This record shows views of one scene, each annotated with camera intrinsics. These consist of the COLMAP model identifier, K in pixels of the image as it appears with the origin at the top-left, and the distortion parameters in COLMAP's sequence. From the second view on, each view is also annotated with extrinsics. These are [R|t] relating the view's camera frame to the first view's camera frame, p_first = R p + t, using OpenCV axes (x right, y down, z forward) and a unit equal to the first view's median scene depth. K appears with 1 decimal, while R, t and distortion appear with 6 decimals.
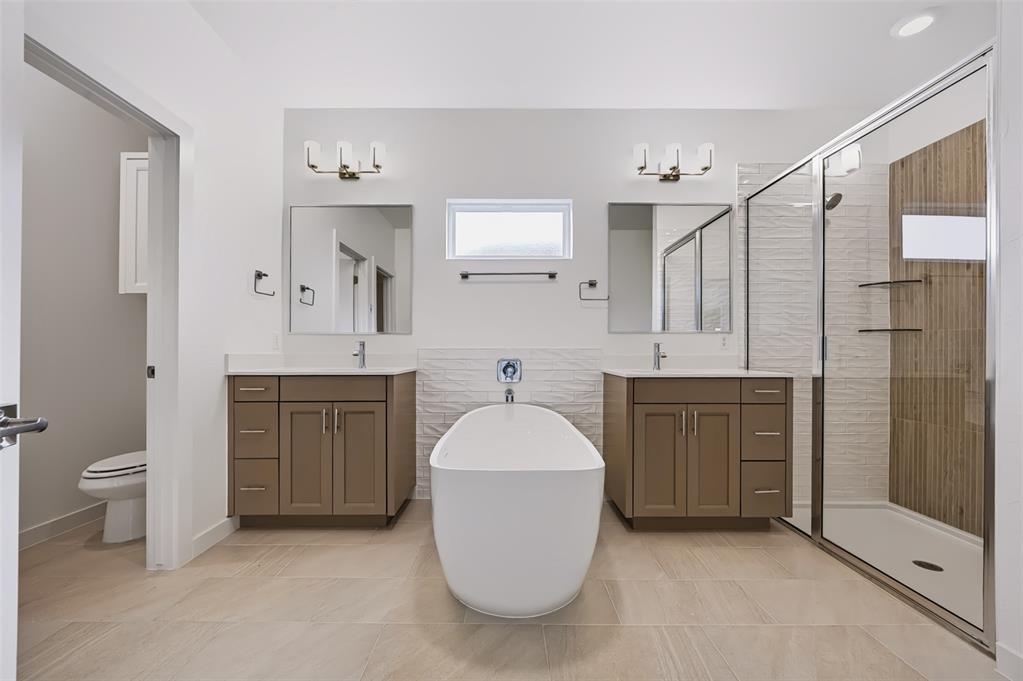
lens RADIAL K [[395.4, 0, 512.7], [0, 395.4, 352.9], [0, 0, 1]] dist [-0.012849, 0.000295]
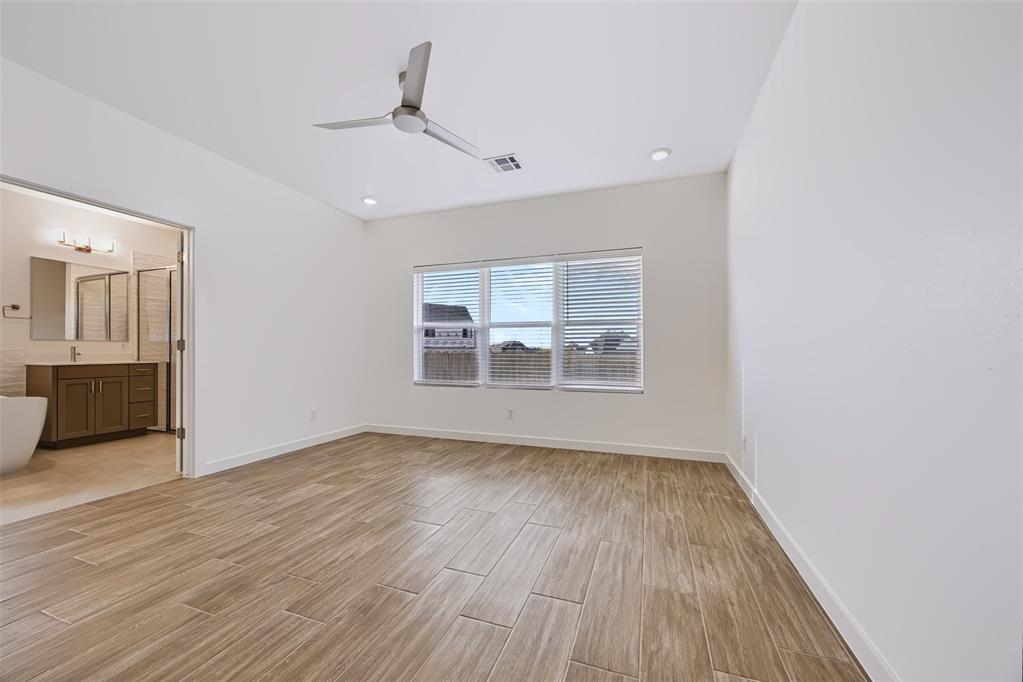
lens RADIAL K [[395.4, 0, 512.7], [0, 395.4, 353.4], [0, 0, 1]] dist [-0.012849, 0.000295]
pose [[0.350512, -0.004008, 0.936550, -0.532904], [0.002098, 0.999992, 0.003494, 0.002488], [-0.936556, 0.000740, 0.350517, -1.342814]]
